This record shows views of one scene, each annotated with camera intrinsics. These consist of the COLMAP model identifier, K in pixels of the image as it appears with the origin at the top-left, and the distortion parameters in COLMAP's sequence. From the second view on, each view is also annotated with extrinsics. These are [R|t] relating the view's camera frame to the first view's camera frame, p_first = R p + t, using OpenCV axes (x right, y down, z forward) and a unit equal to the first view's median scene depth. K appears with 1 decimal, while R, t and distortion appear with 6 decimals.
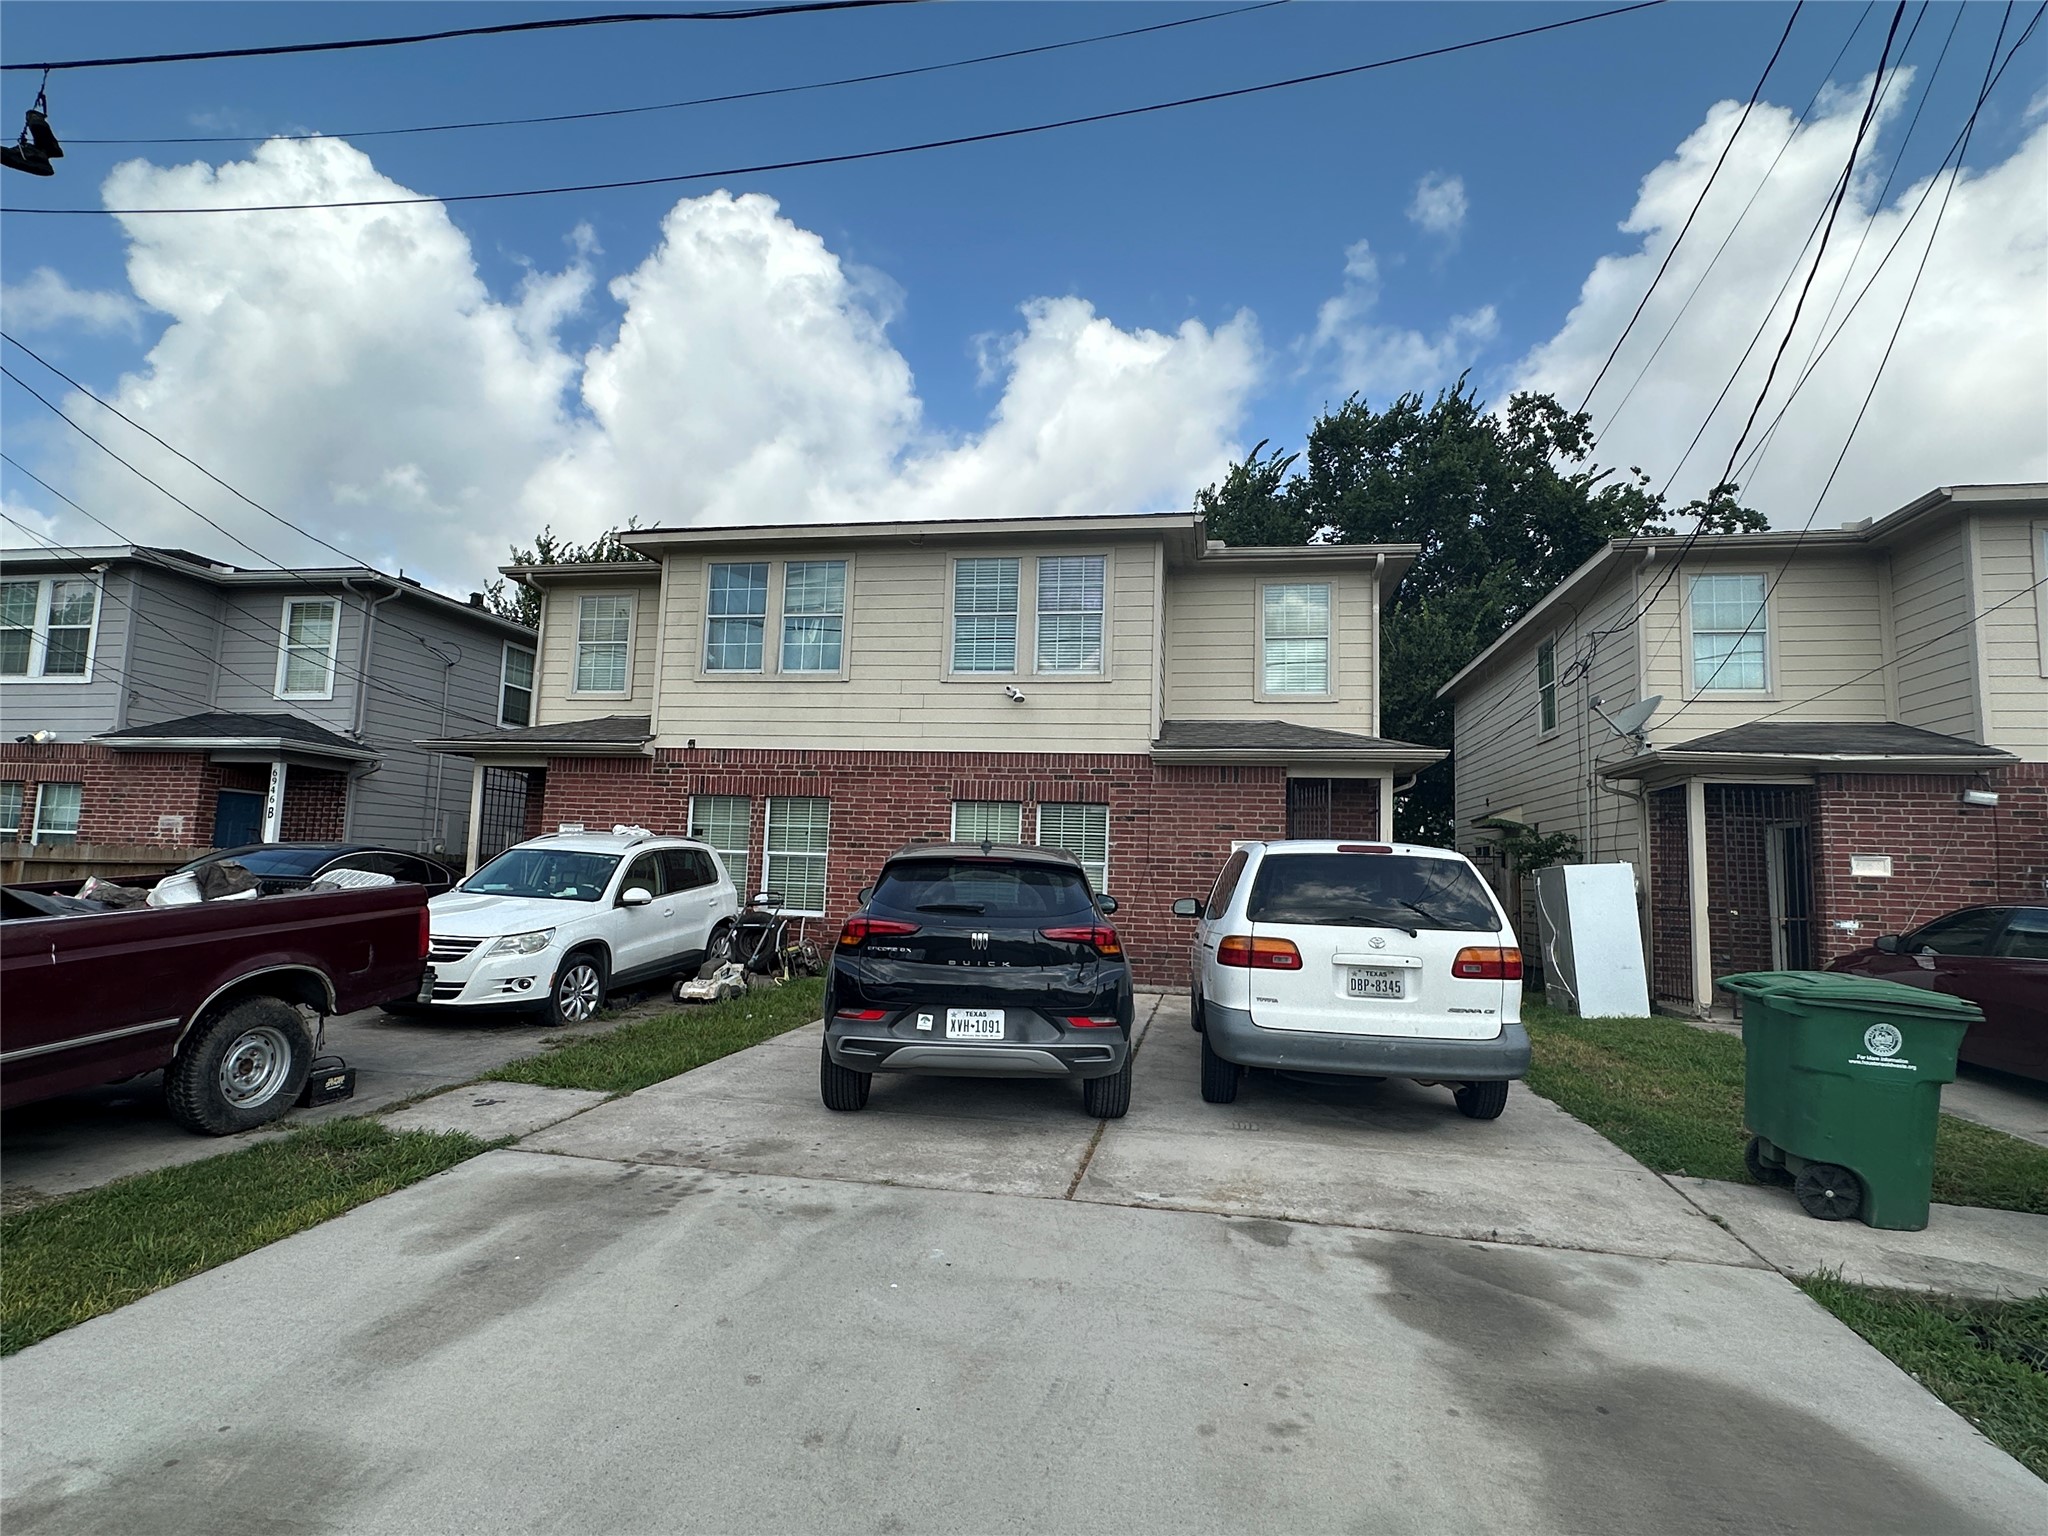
lens RADIAL K [[1037.7, 0, 1024.0], [0, 1037.7, 768.0], [0, 0, 1]] dist [0.000993, 0.000116]
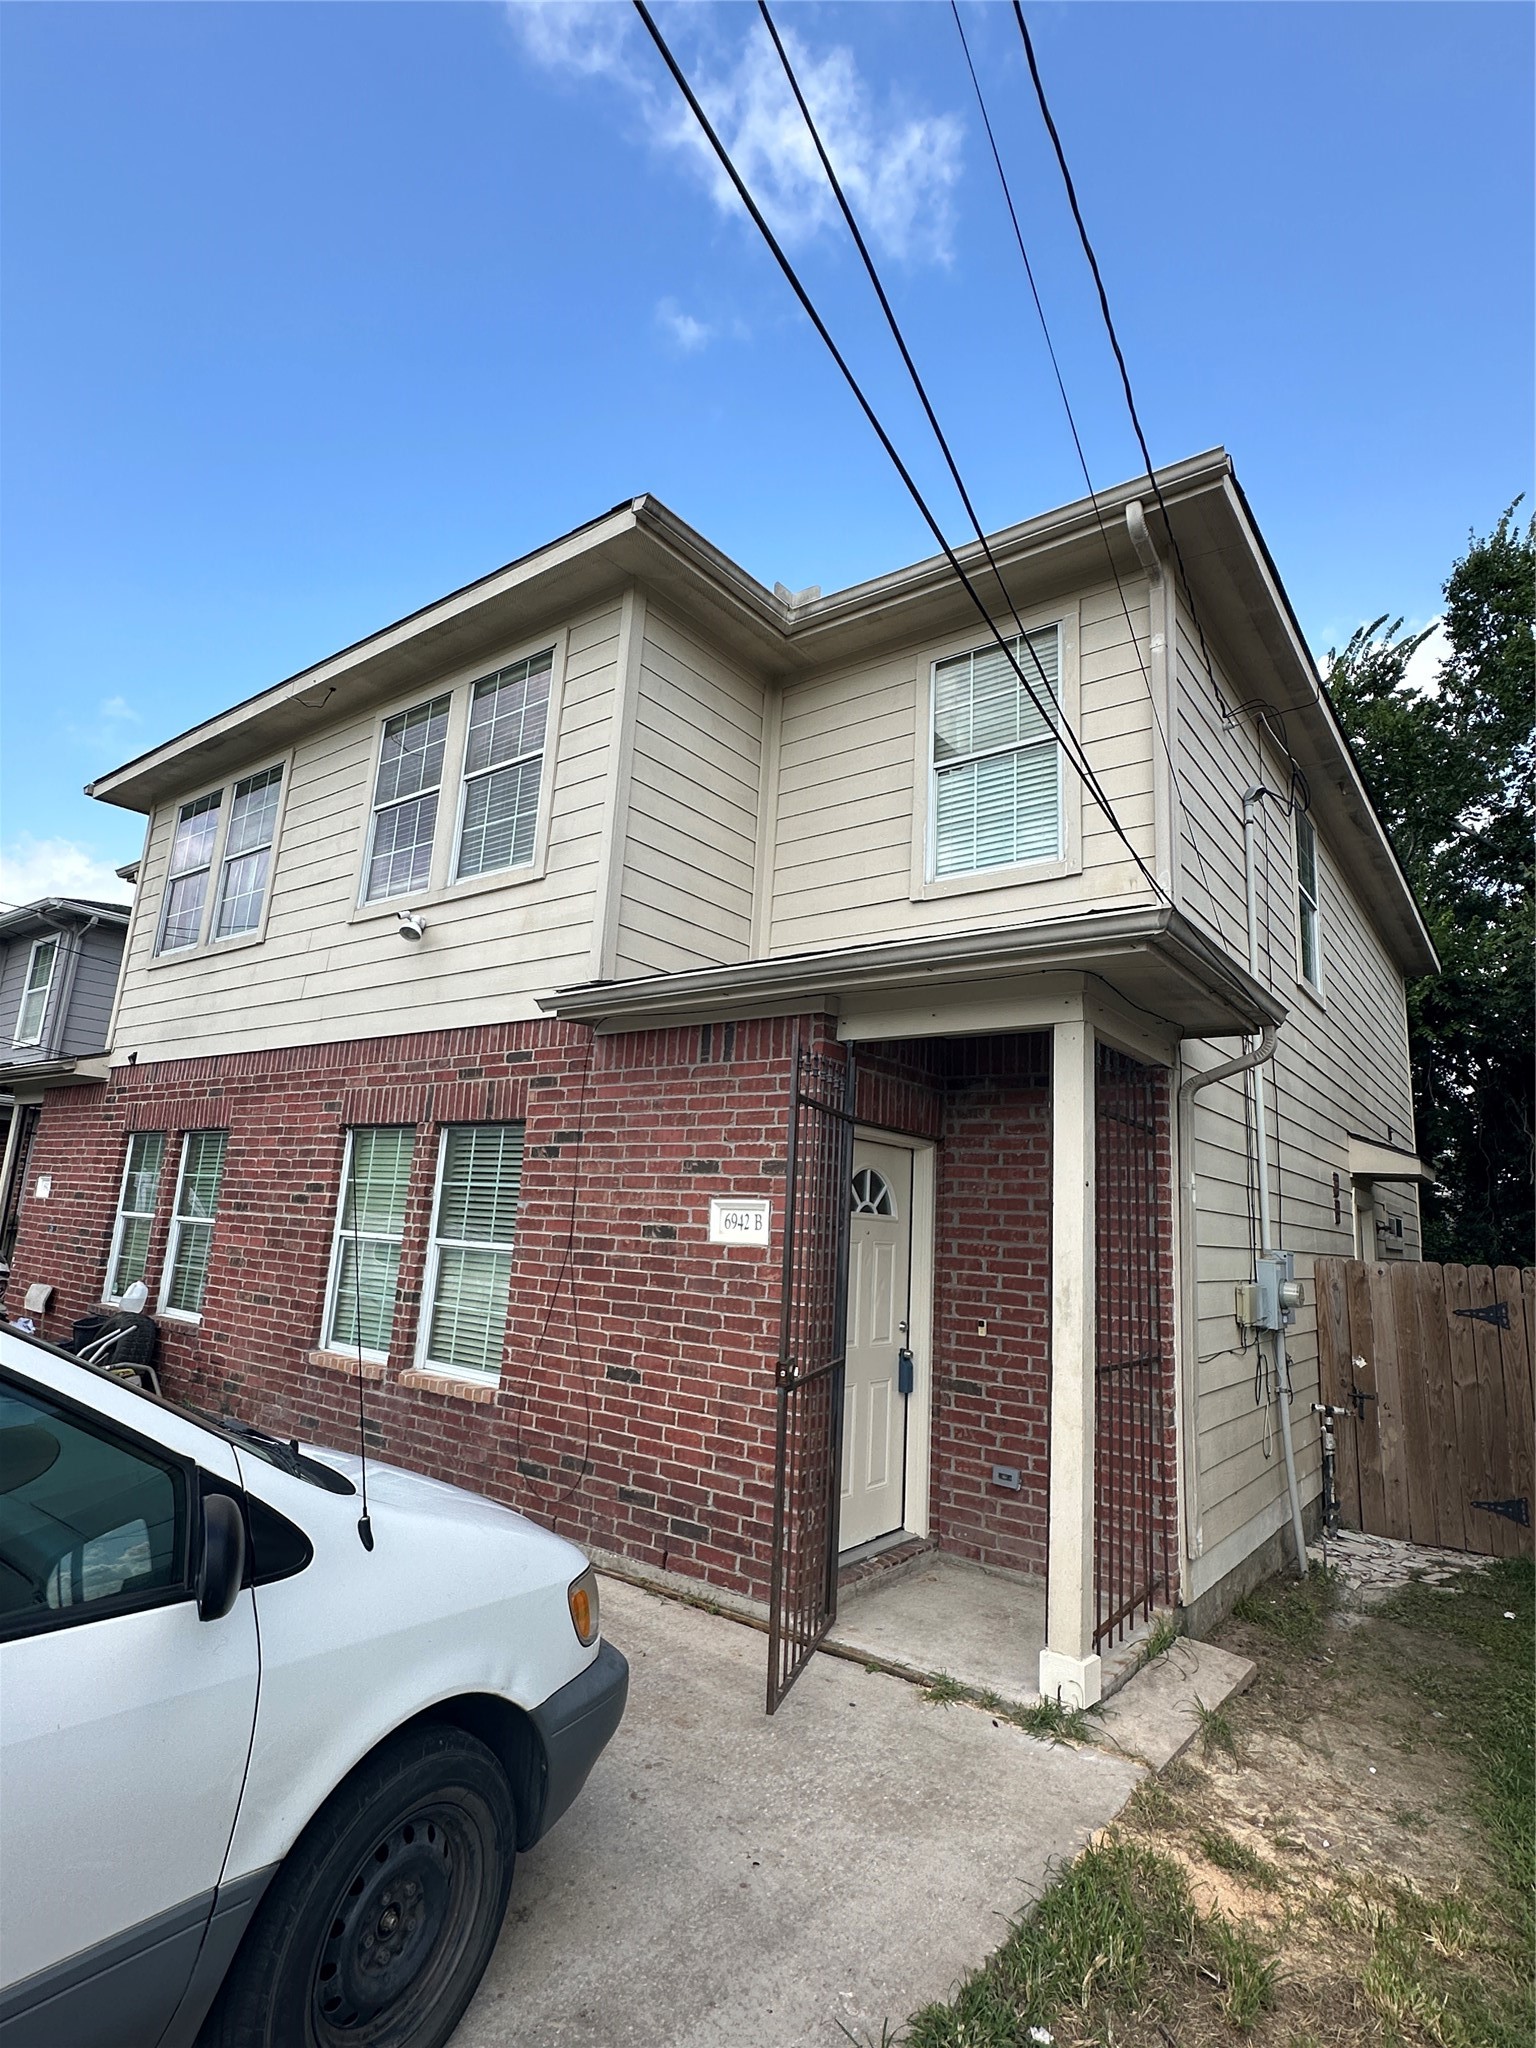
lens RADIAL K [[1037.7, 0, 768.0], [0, 1037.7, 1024.0], [0, 0, 1]] dist [0.000993, 0.000116]
pose [[0.892965, -0.073109, -0.444150, 0.401460], [0.023861, 0.993023, -0.115483, 0.047763], [0.449494, 0.092524, 0.888479, 0.615839]]
